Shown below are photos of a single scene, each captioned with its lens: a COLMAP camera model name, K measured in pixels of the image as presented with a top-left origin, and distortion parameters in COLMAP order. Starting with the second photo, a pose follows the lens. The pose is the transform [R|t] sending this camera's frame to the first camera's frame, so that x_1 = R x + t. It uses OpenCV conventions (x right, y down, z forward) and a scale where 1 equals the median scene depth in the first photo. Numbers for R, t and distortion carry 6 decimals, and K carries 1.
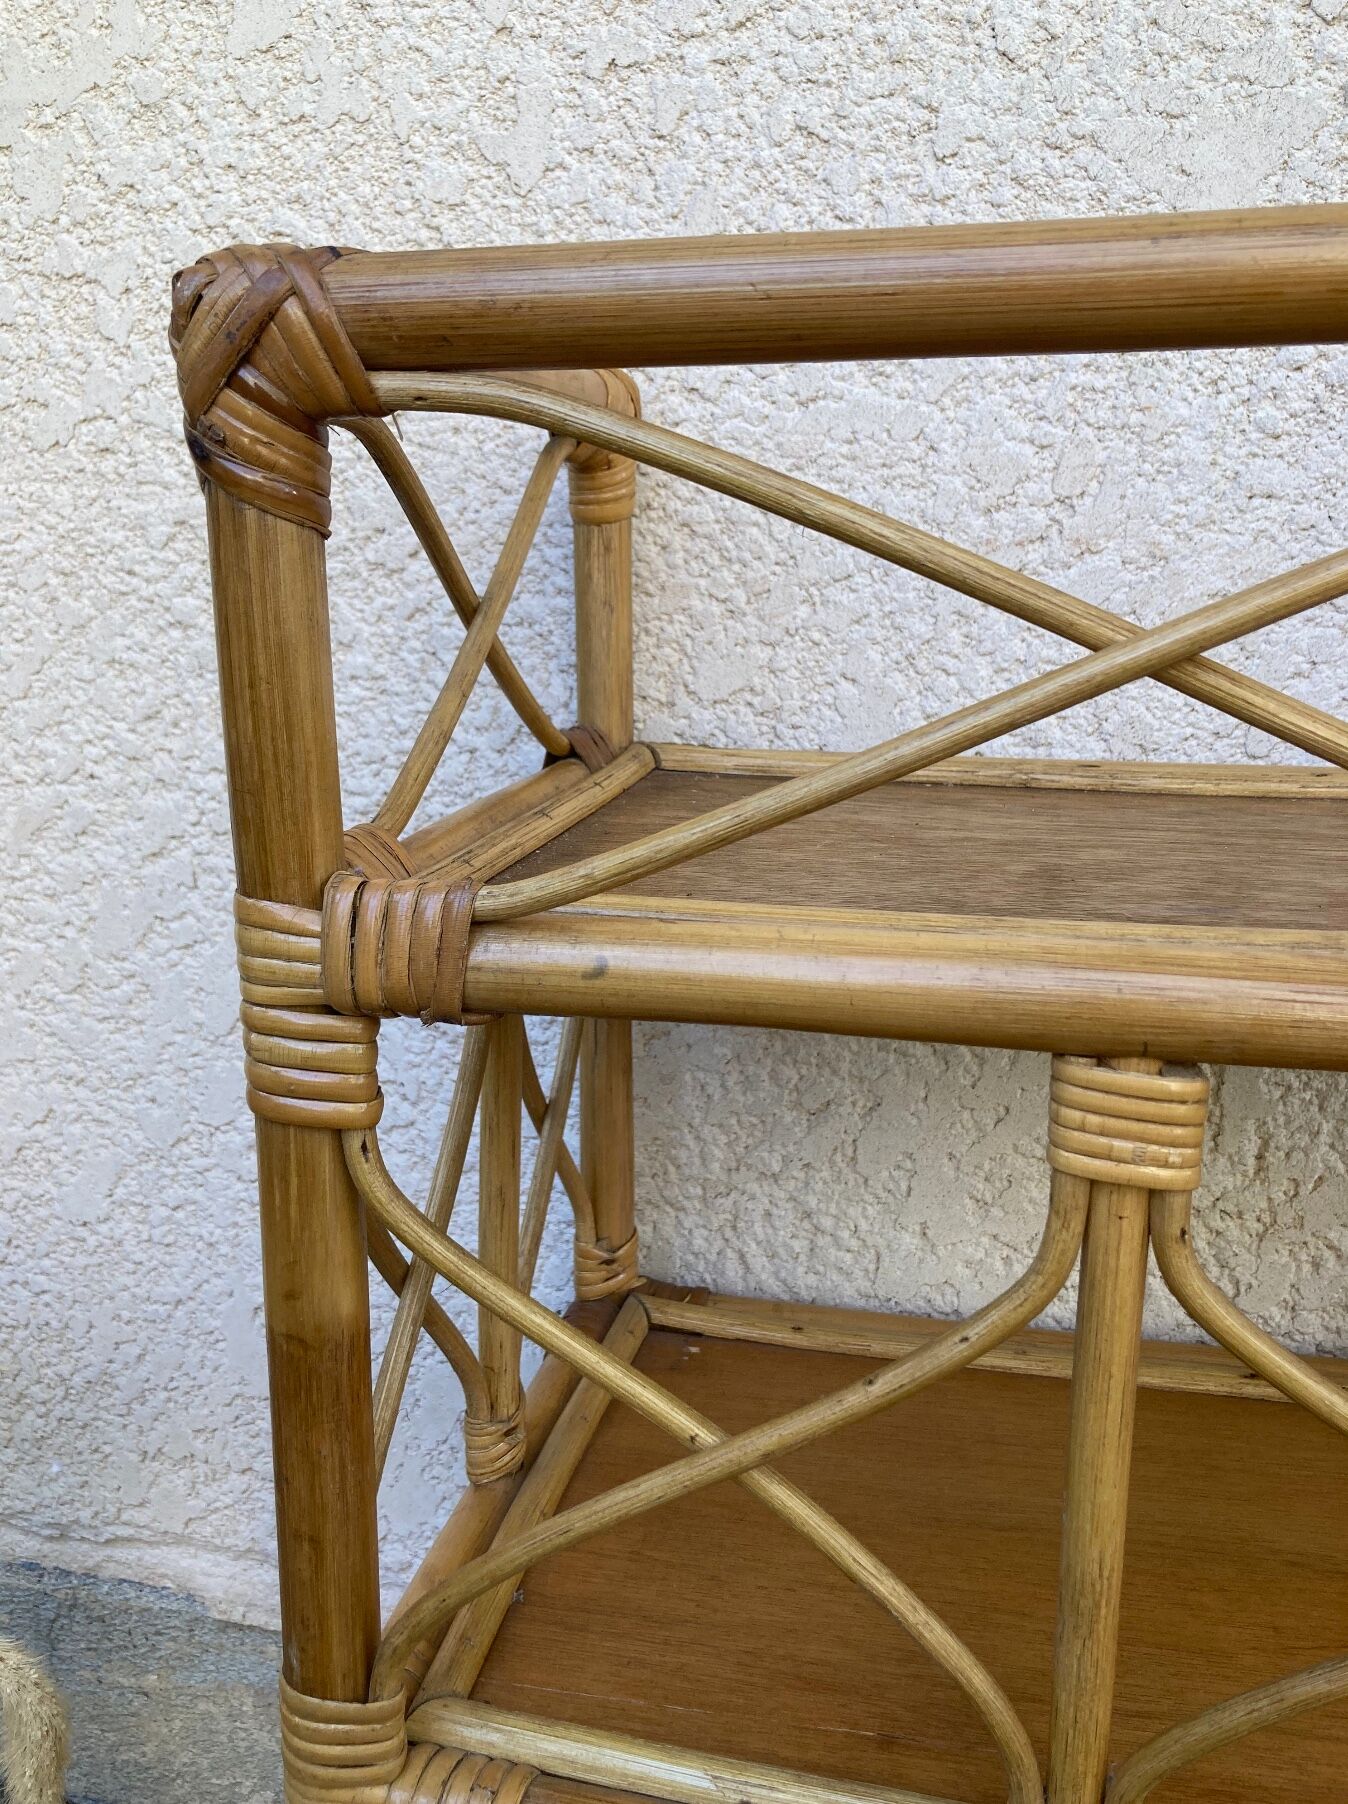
lens RADIAL K [[1426.5, 0, 677.4], [0, 1426.5, 871.0], [0, 0, 1]] dist [0.014081, -0.012211]
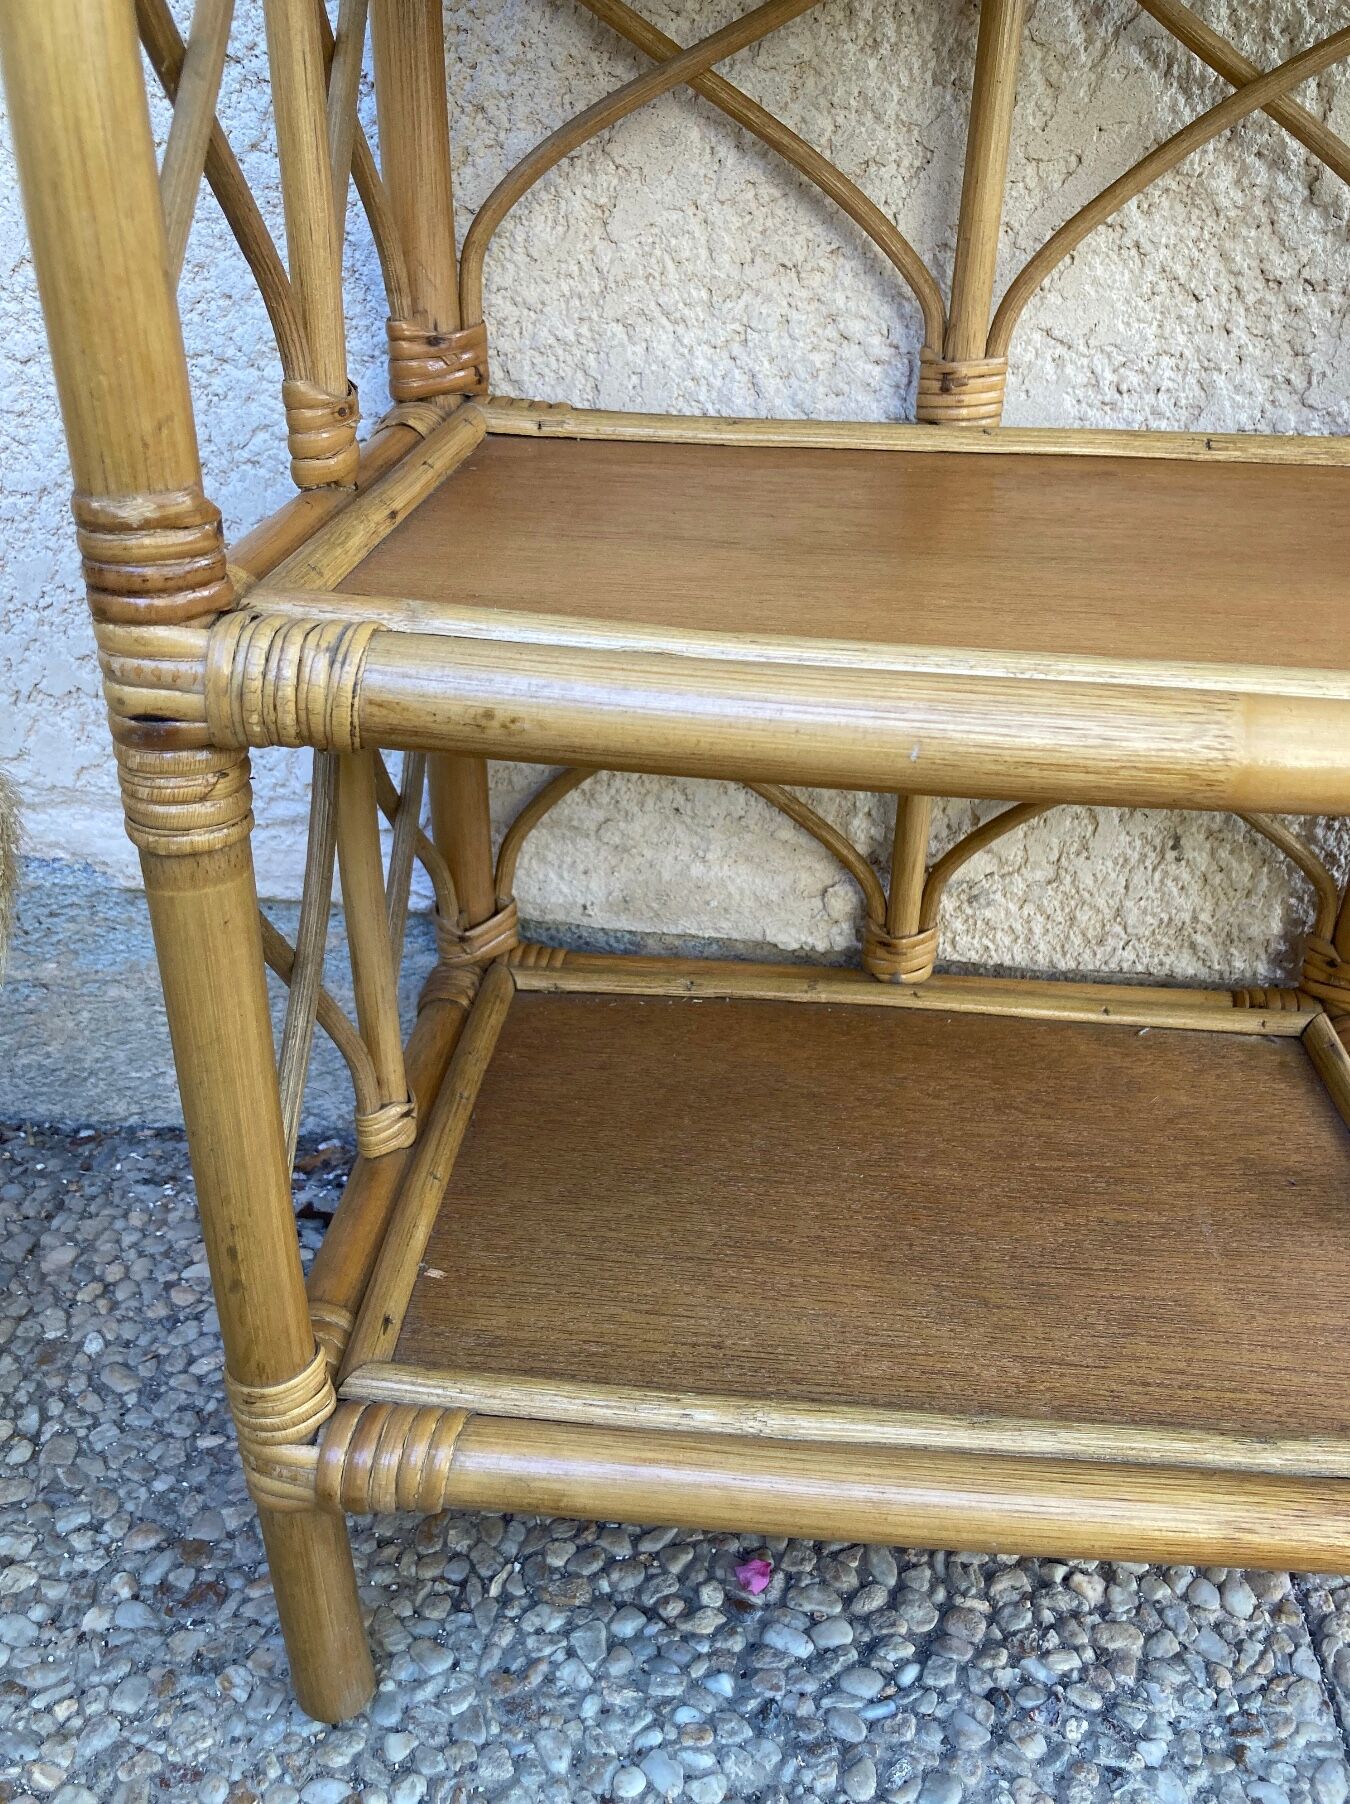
lens RADIAL K [[1520.0, 0, 697.4], [0, 1520.0, 914.9], [0, 0, 1]] dist [0.005961, -0.000680]
pose [[0.985598, -0.044371, 0.163179, -0.163454], [-0.002576, 0.960912, 0.276844, 0.356892], [-0.169084, -0.273277, 0.946958, 0.063042]]
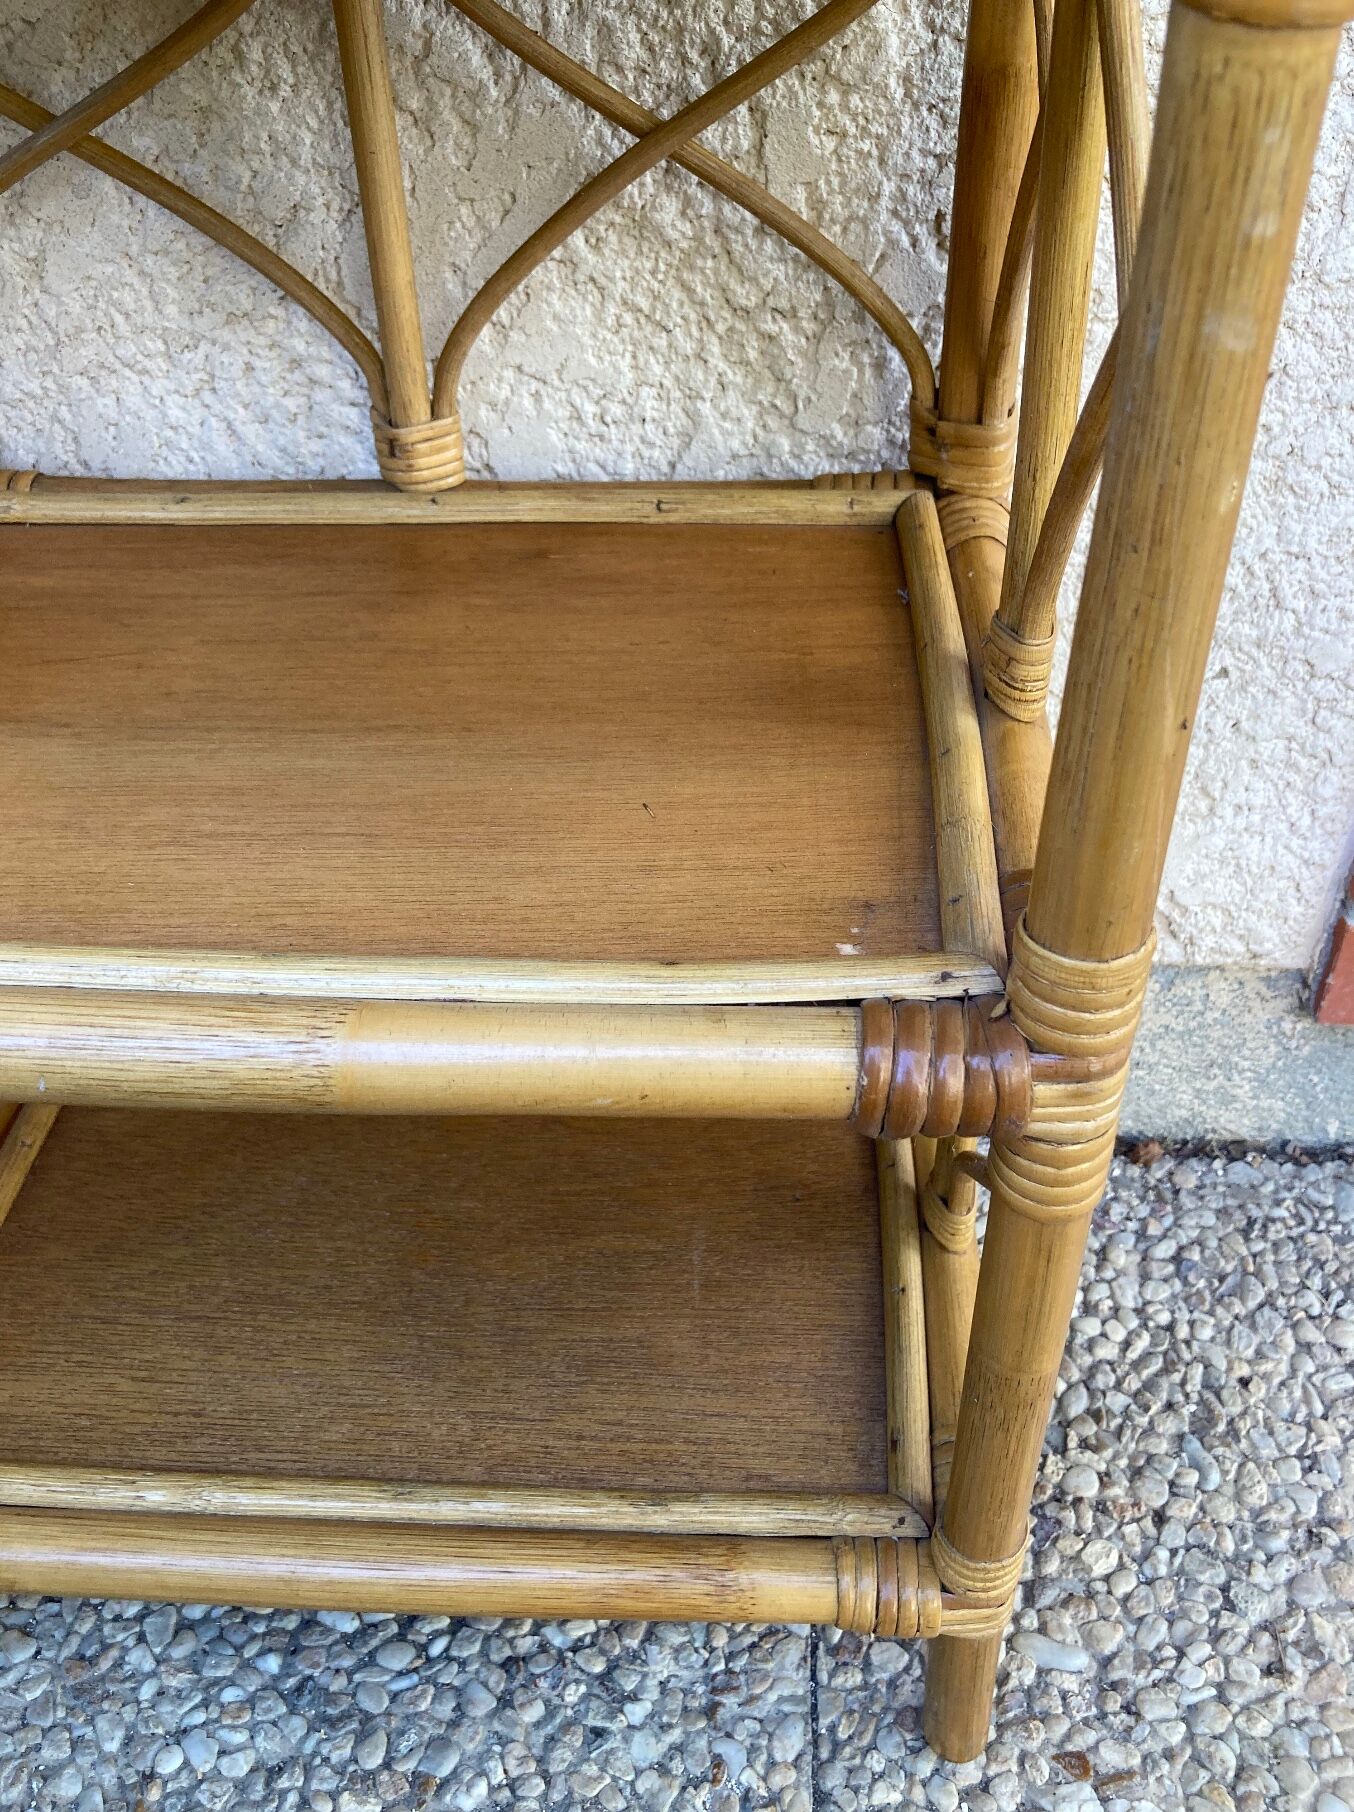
lens RADIAL K [[1526.8, 0, 690.6], [0, 1526.8, 899.0], [0, 0, 1]] dist [0.005961, -0.000680]
pose [[0.985080, -0.114968, 0.128061, 0.178382], [0.045529, 0.891707, 0.450317, 0.140423], [-0.165965, -0.437767, 0.883637, 0.059284]]
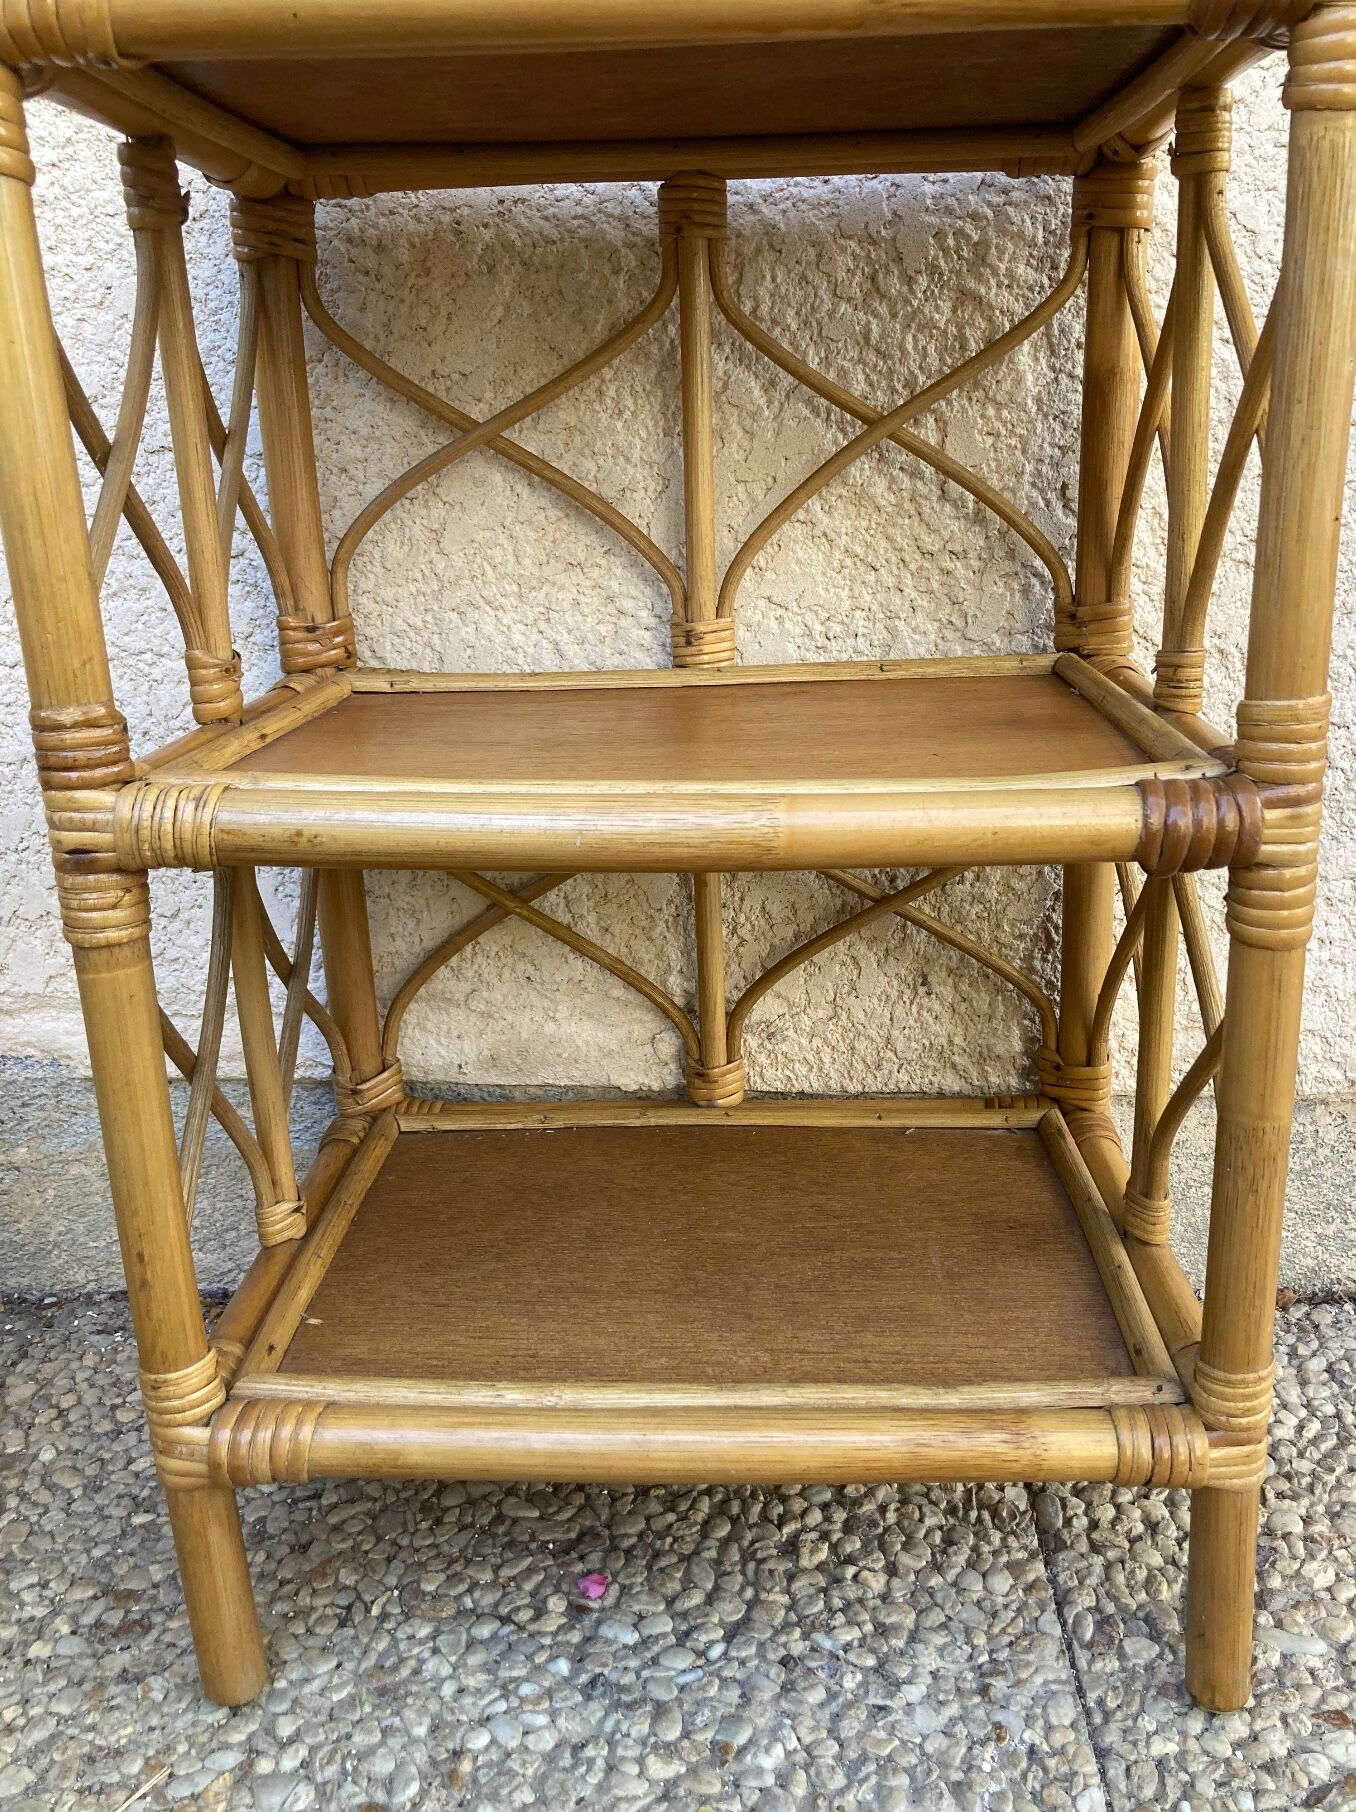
lens RADIAL K [[1526.8, 0, 698.4], [0, 1526.8, 905.6], [0, 0, 1]] dist [0.005961, -0.000680]
pose [[0.981435, -0.071267, 0.178064, -0.082050], [0.057654, 0.995086, 0.080496, 0.422004], [-0.182926, -0.068735, 0.980721, -0.254845]]
